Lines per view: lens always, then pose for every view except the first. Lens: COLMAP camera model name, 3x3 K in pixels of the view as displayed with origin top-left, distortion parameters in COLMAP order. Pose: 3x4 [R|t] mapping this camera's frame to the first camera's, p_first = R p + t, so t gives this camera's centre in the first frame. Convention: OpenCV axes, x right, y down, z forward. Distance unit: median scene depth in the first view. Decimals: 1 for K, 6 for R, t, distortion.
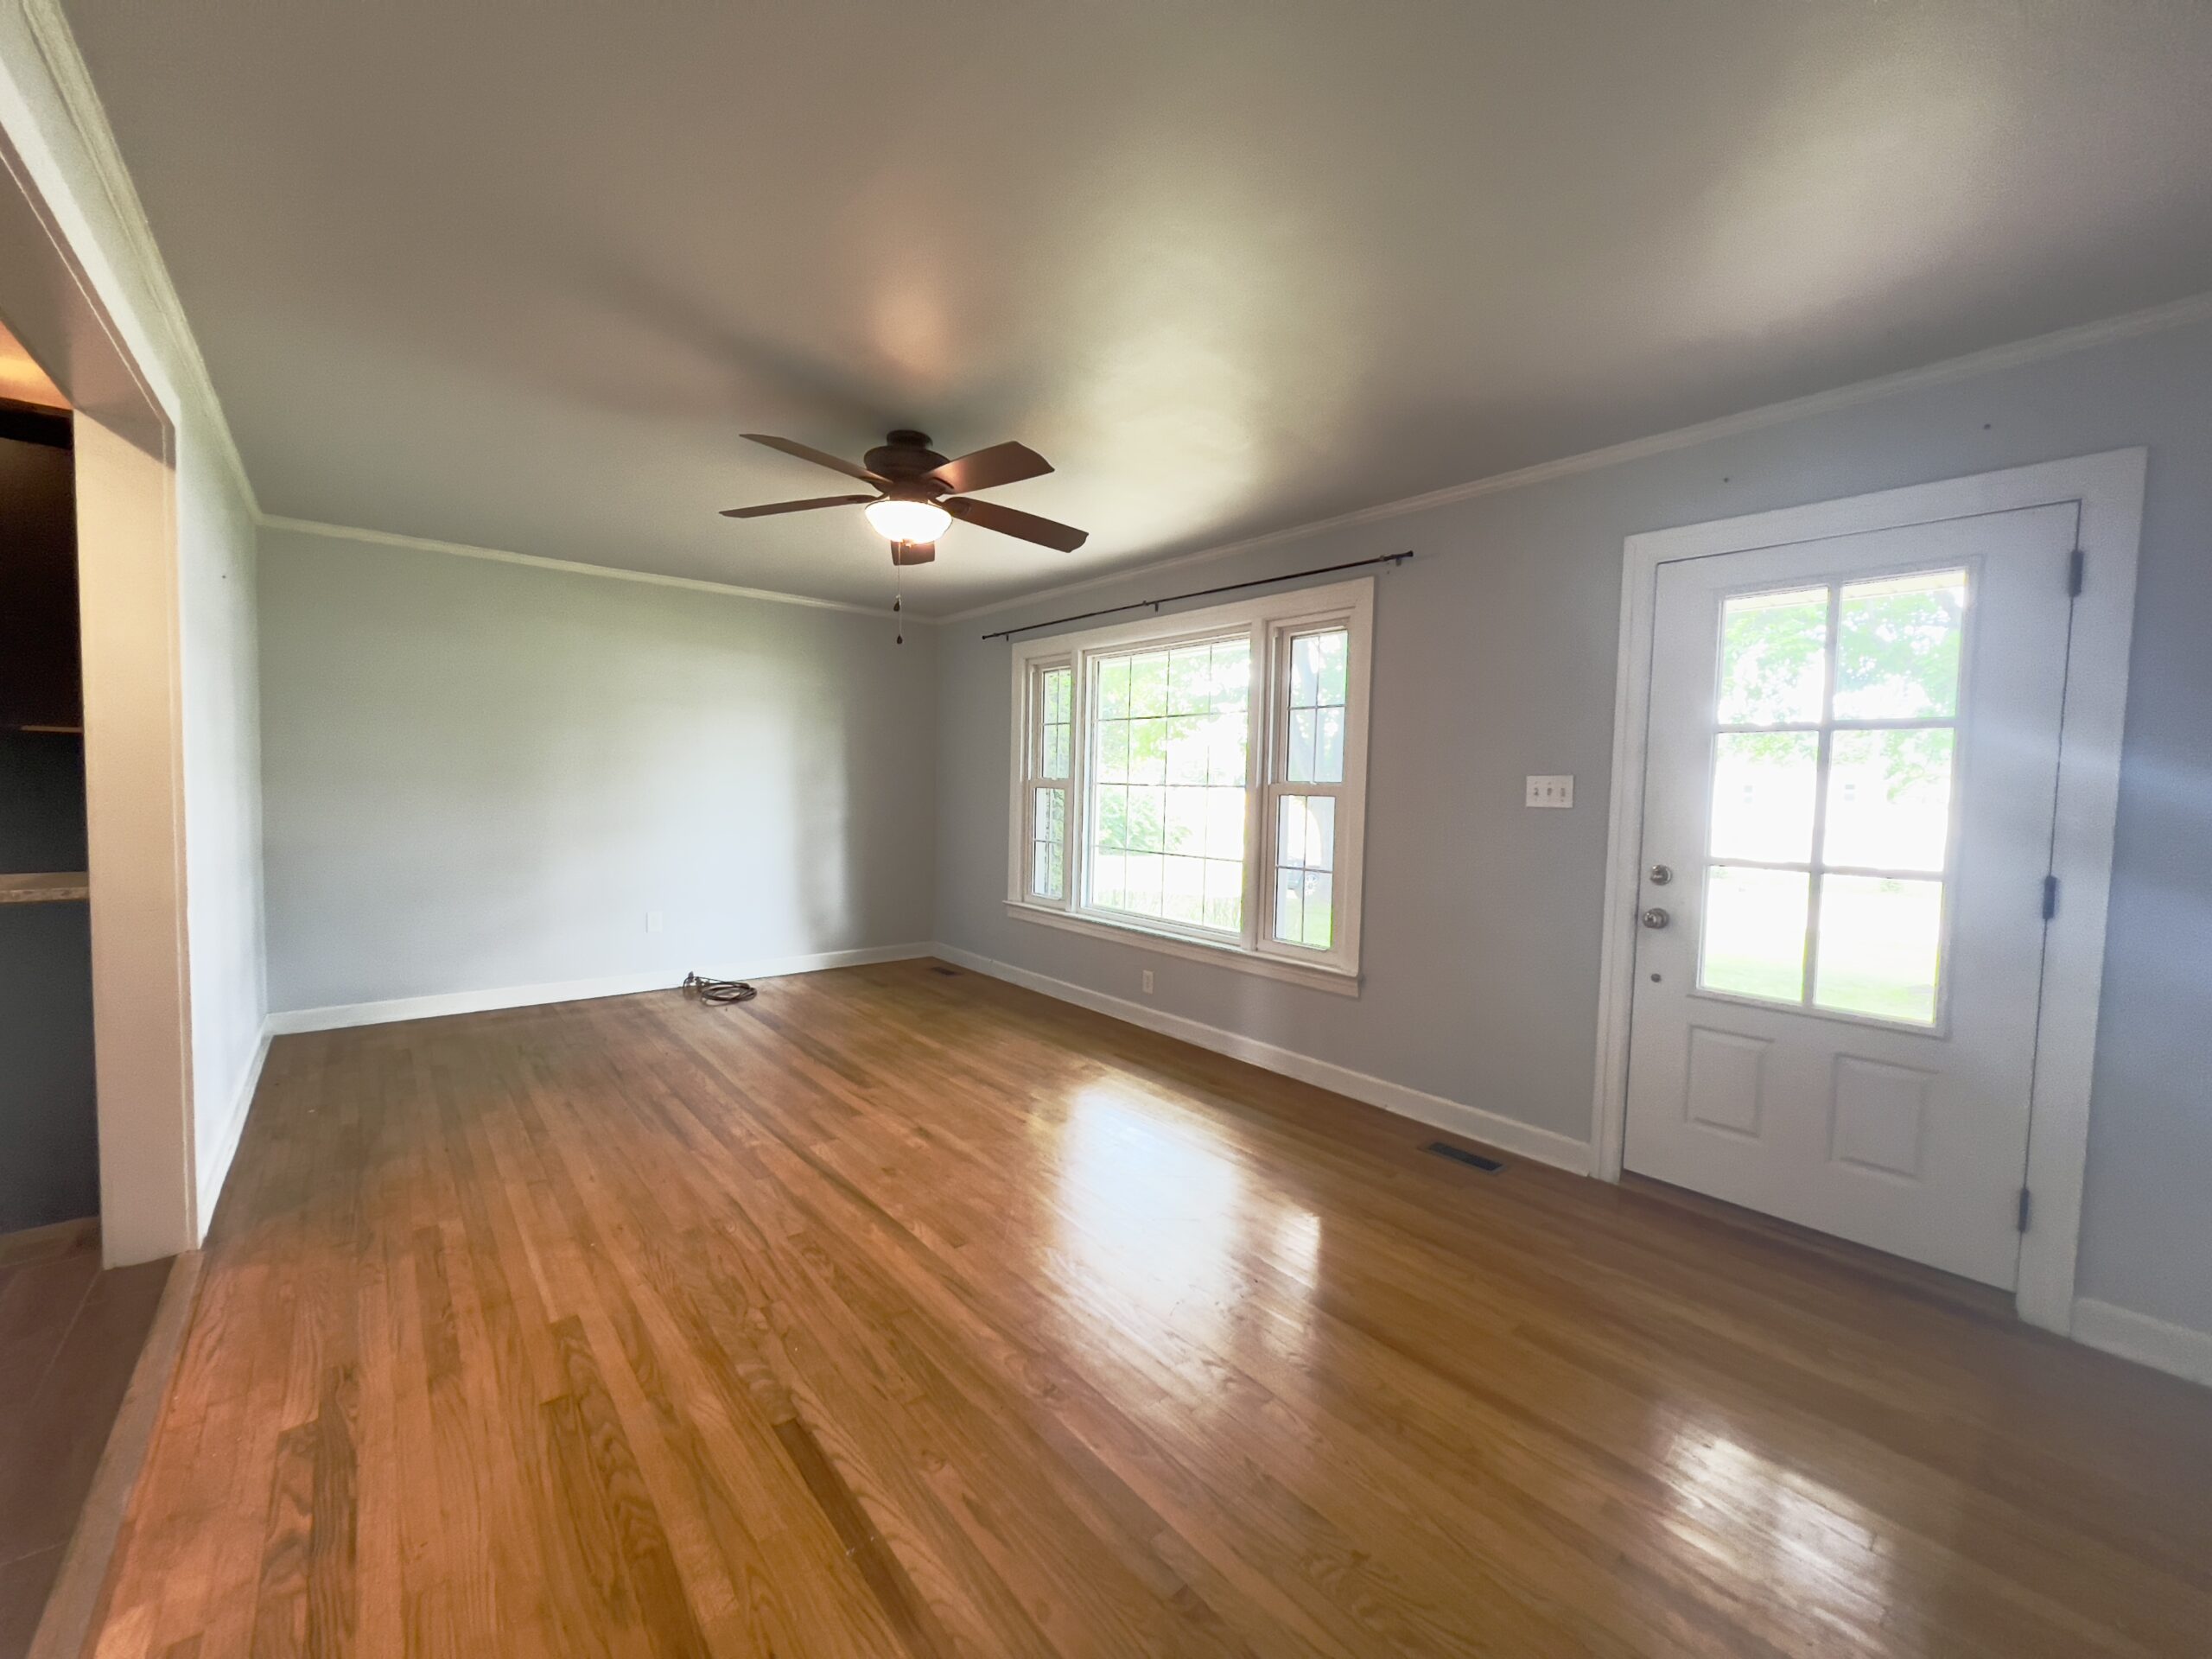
lens RADIAL K [[902.2, 0, 1106.0], [0, 902.2, 829.5], [0, 0, 1]] dist [-0.003579, -0.000108]
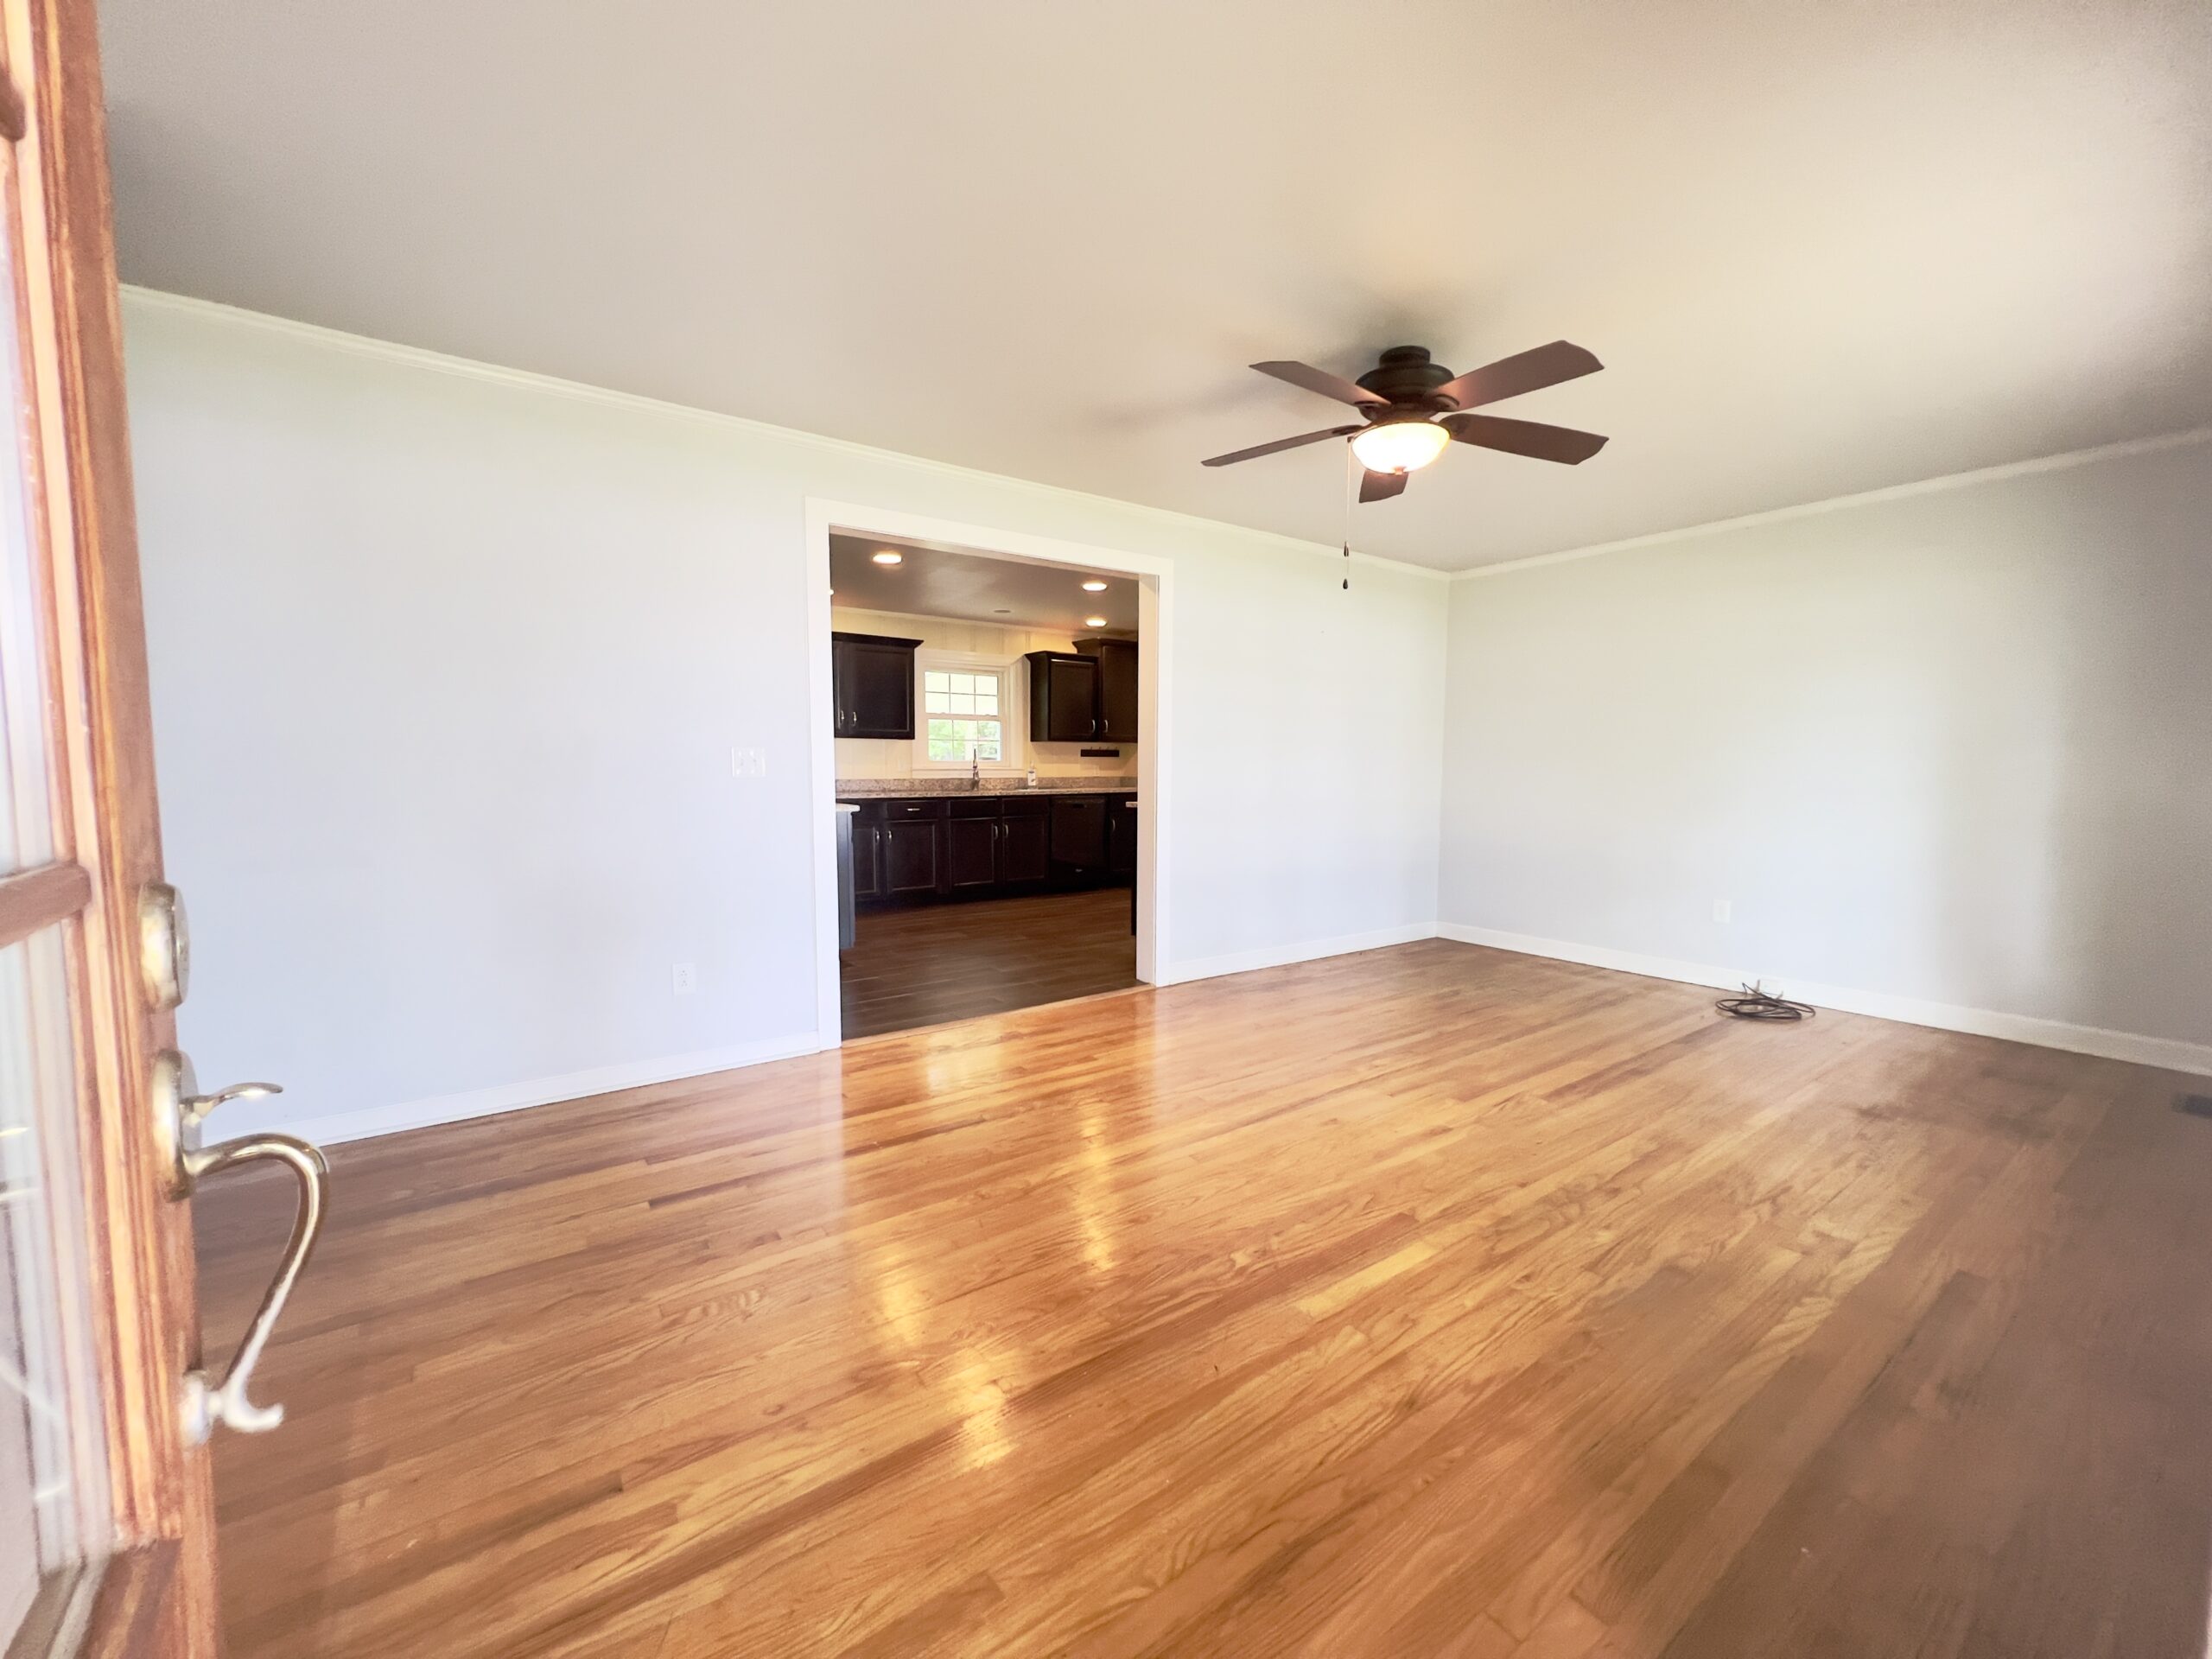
lens RADIAL K [[875.3, 0, 1106.0], [0, 875.3, 829.5], [0, 0, 1]] dist [0.056380, -0.000029]
pose [[-0.056841, 0.057341, -0.996735, 0.730038], [-0.054556, 0.996679, 0.060449, 0.000232], [0.996892, 0.057813, -0.053524, 0.747843]]
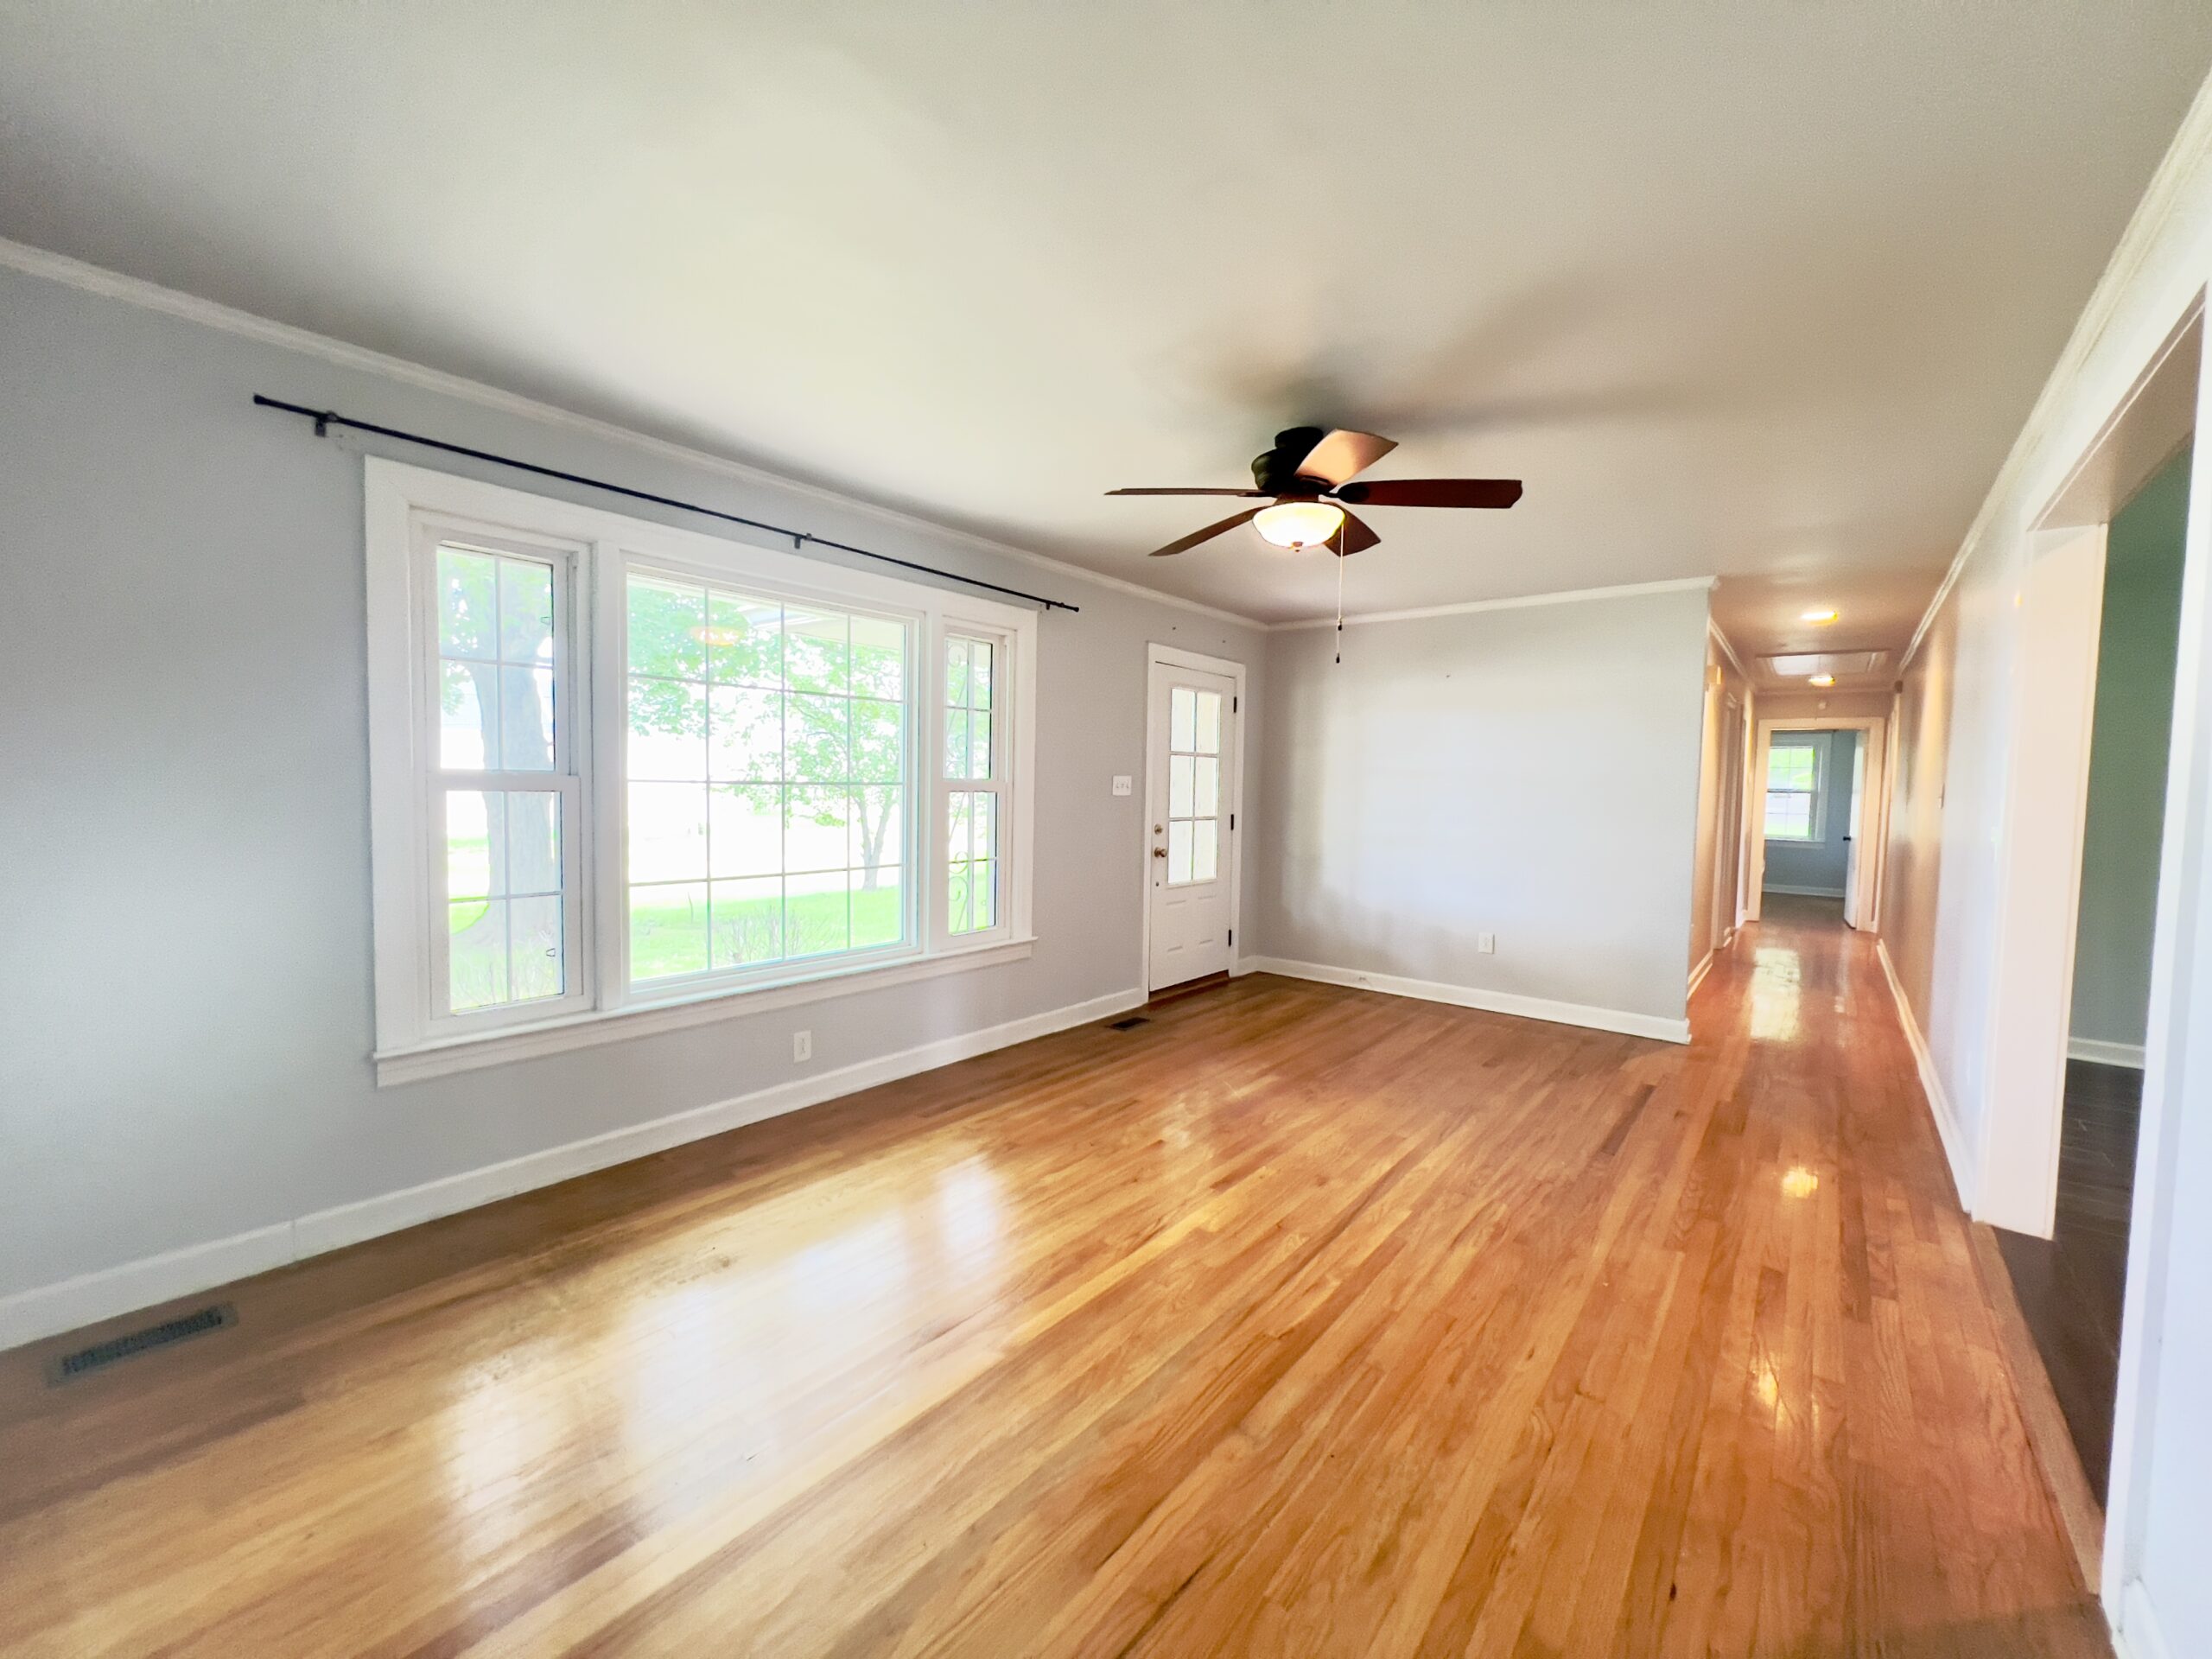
lens RADIAL K [[902.2, 0, 1106.0], [0, 902.2, 829.5], [0, 0, 1]] dist [-0.003579, -0.000108]
pose [[-0.204465, -0.079231, 0.975662, -1.100477], [0.025202, 0.995962, 0.086161, -0.104516], [-0.978549, 0.042206, -0.201643, 1.366792]]
